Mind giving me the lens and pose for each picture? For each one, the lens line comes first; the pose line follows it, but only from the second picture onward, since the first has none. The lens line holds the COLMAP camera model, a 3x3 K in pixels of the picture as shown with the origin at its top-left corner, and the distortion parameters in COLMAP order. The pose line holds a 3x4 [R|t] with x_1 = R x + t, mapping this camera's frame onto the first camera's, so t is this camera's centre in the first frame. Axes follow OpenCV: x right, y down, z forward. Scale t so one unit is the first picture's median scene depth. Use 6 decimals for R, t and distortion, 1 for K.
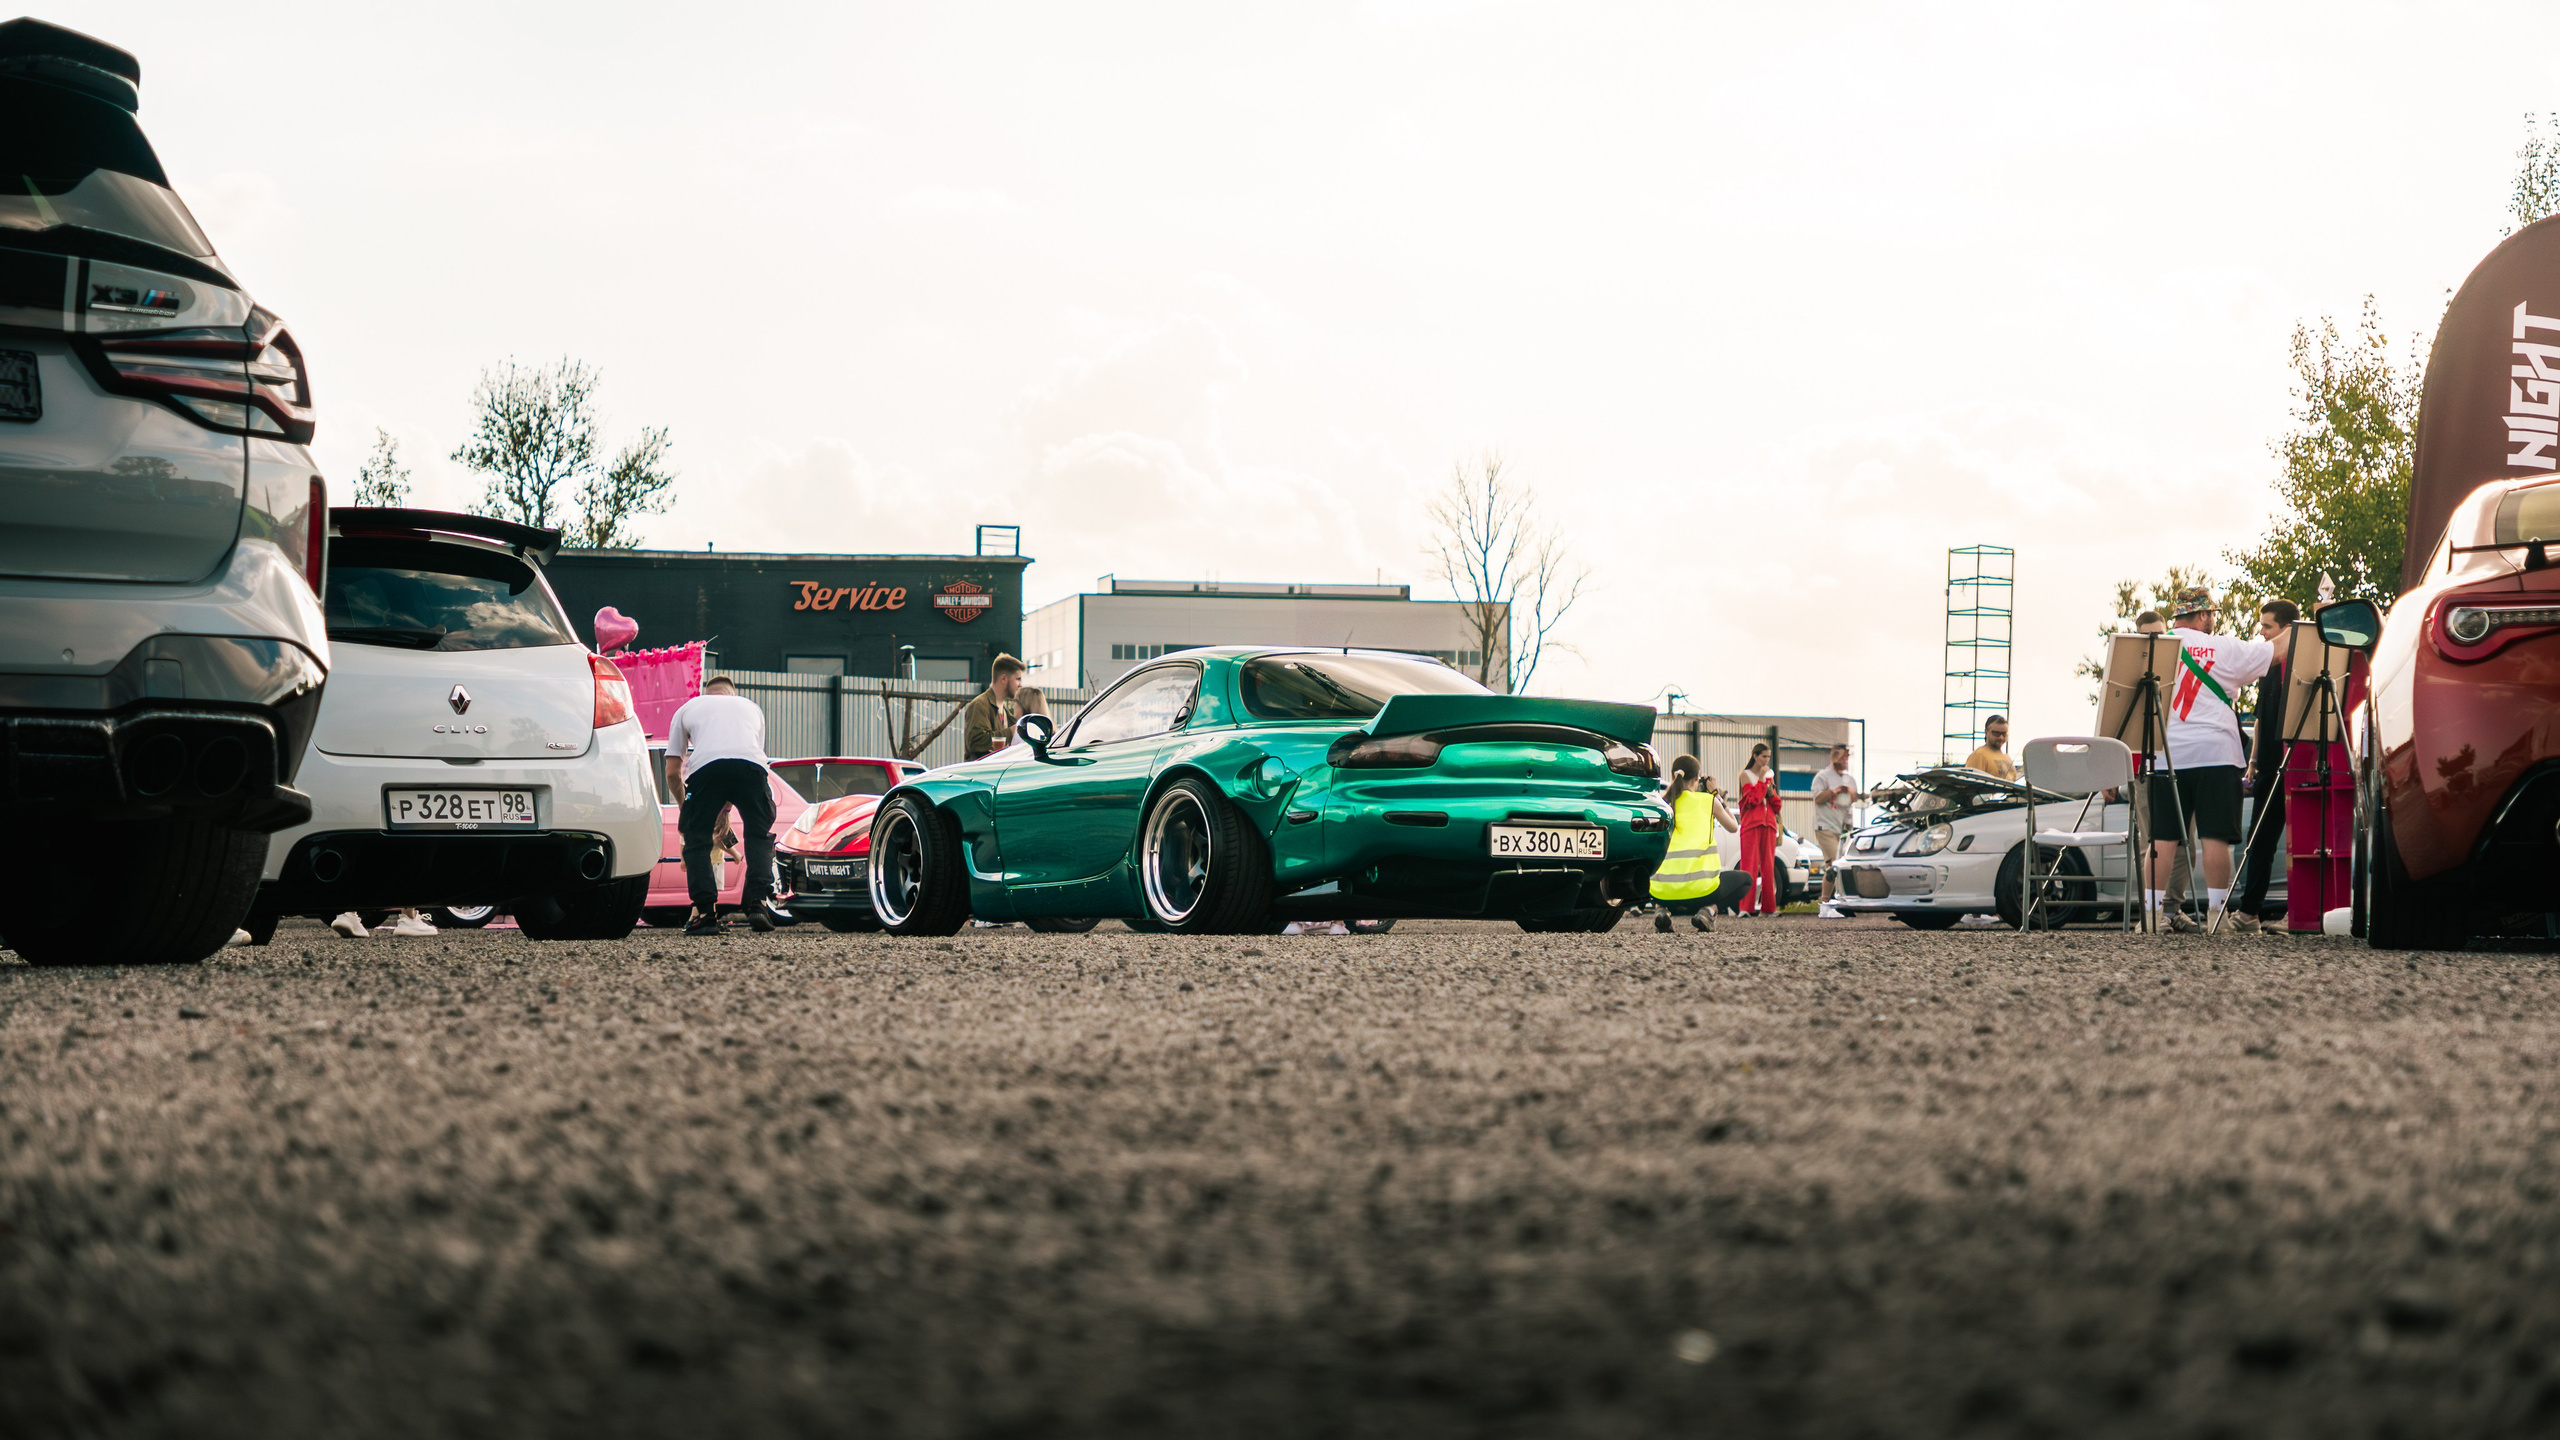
lens RADIAL K [[5590.7, 0, 1260.3], [0, 5590.7, 729.4], [0, 0, 1]] dist [-0.604214, 0.000000]
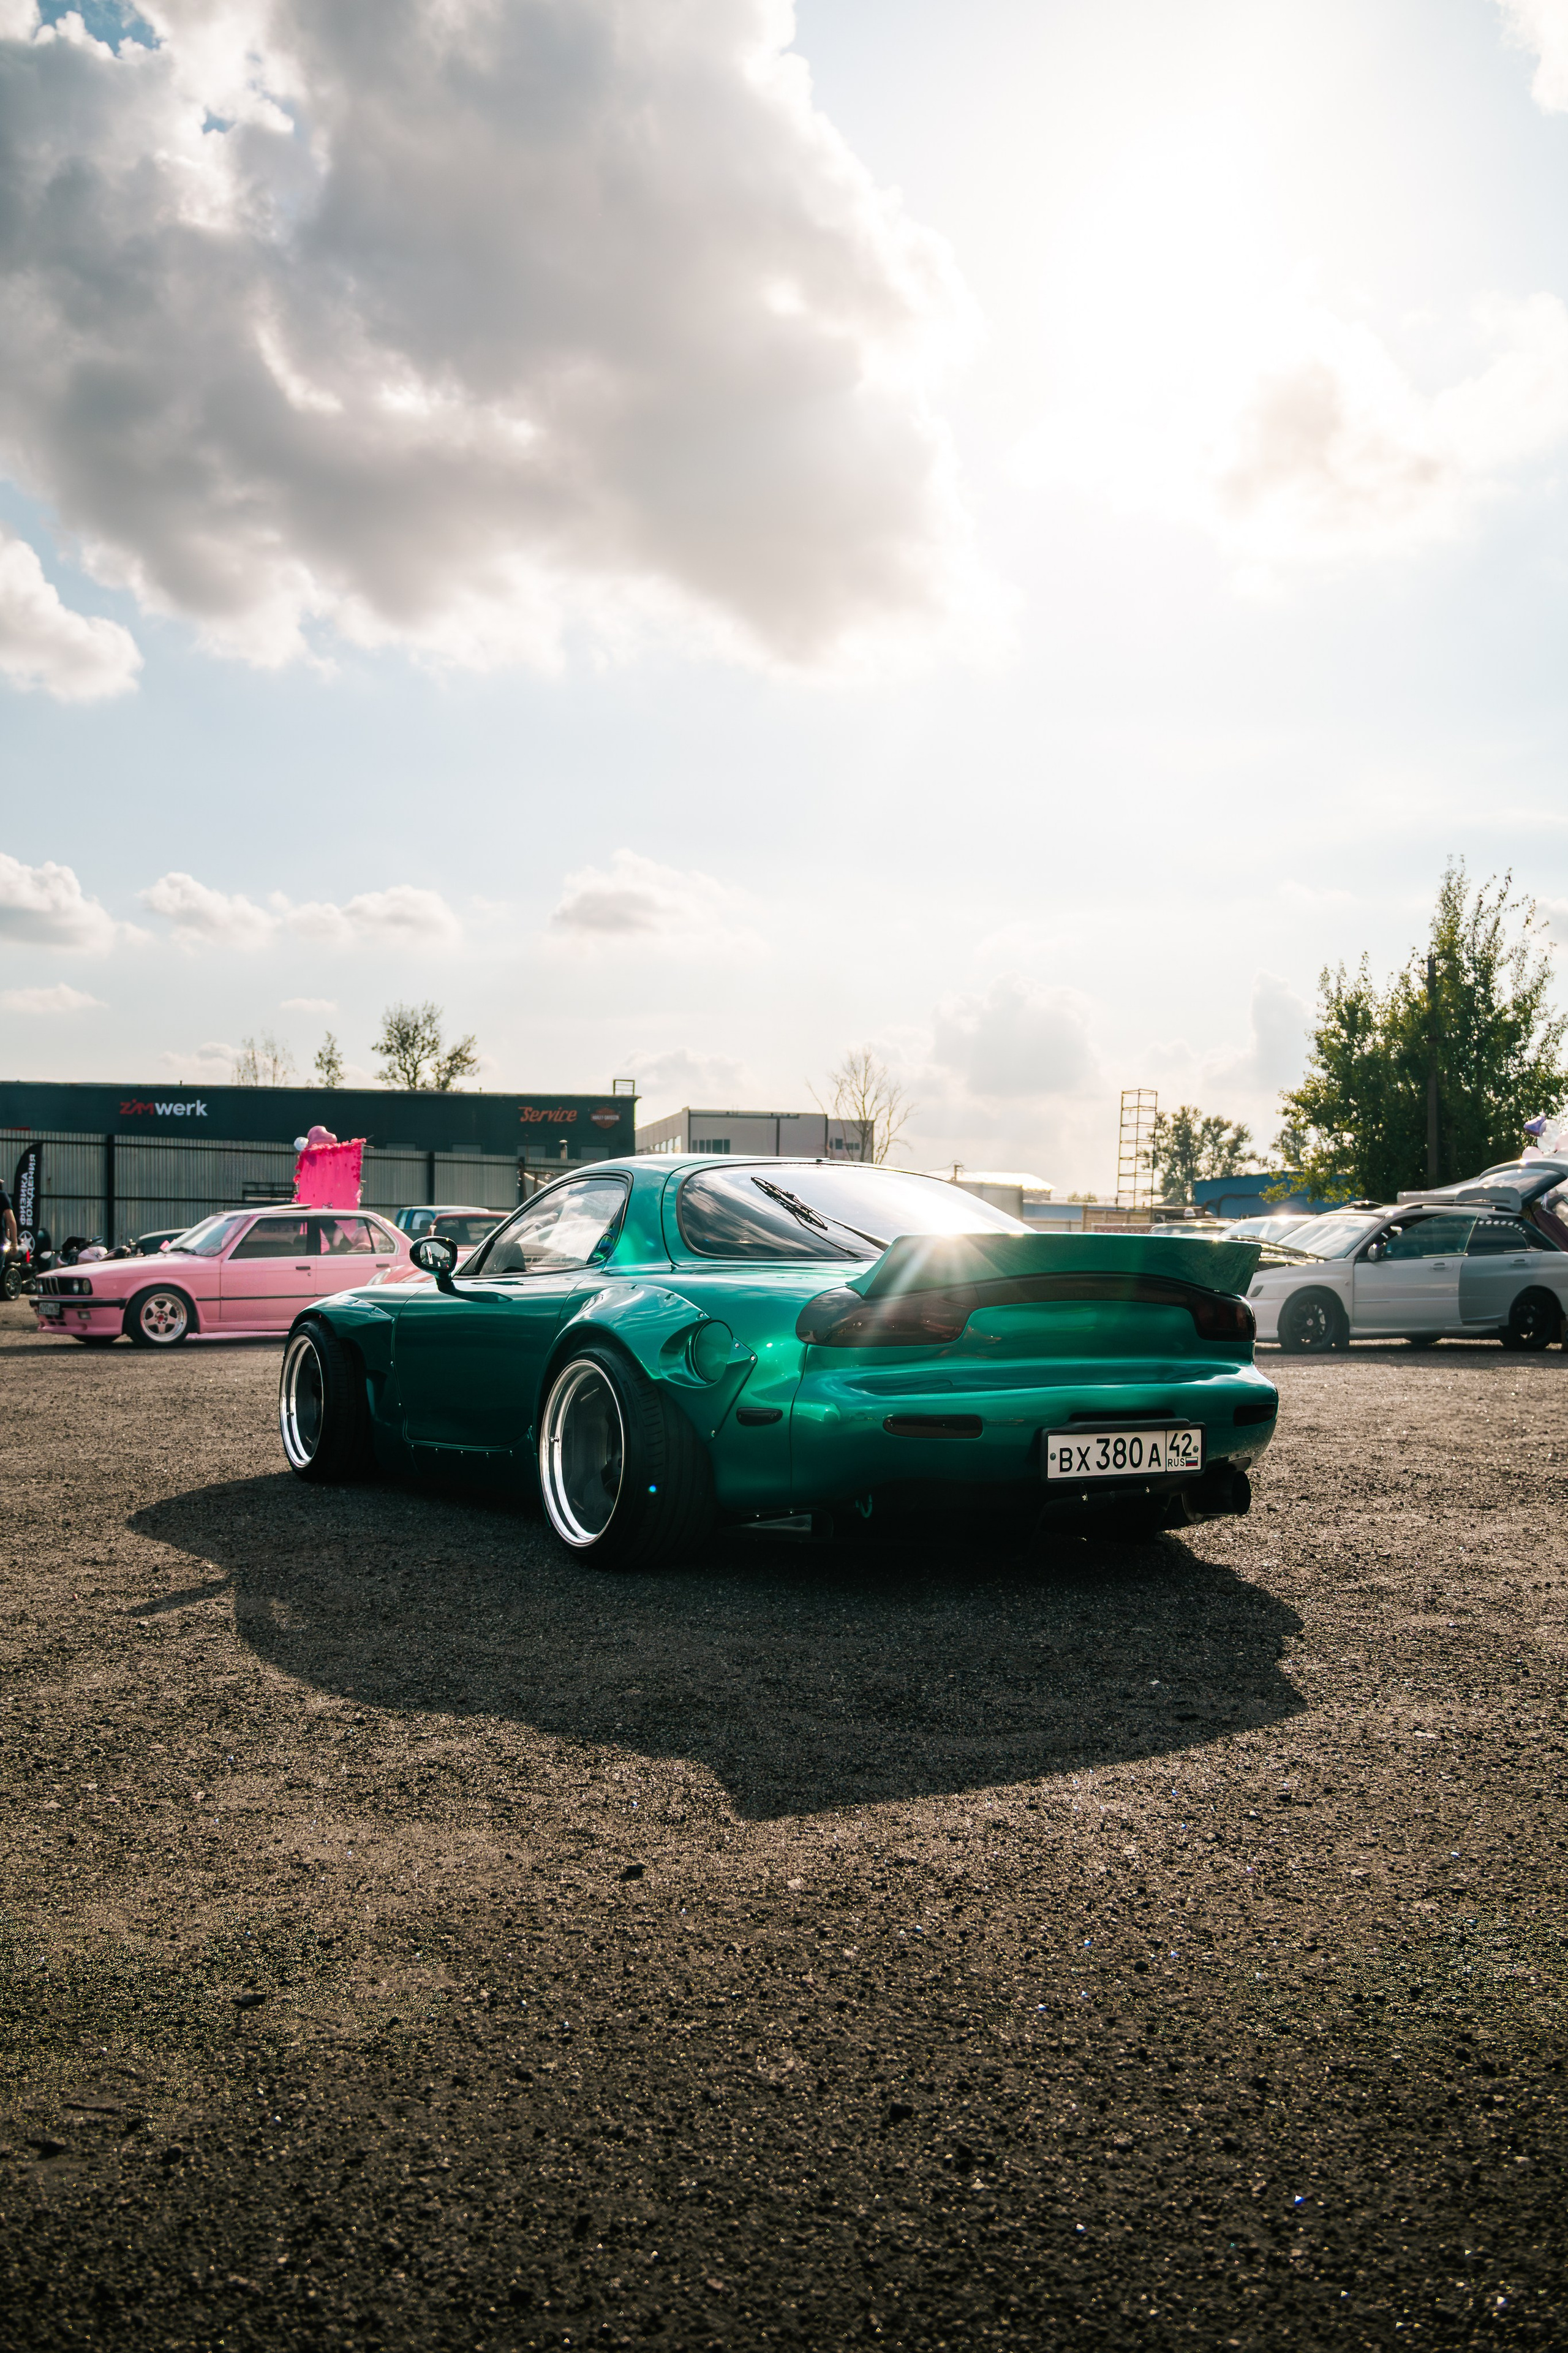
lens RADIAL K [[2301.7, 0, 783.2], [0, 2301.7, 1186.0], [0, 0, 1]] dist [-0.084728, 0.000000]
pose [[0.999938, 0.004732, 0.010030, 0.007340], [-0.004783, 0.999976, 0.005042, -0.012833], [-0.010006, -0.005090, 0.999937, 0.716327]]
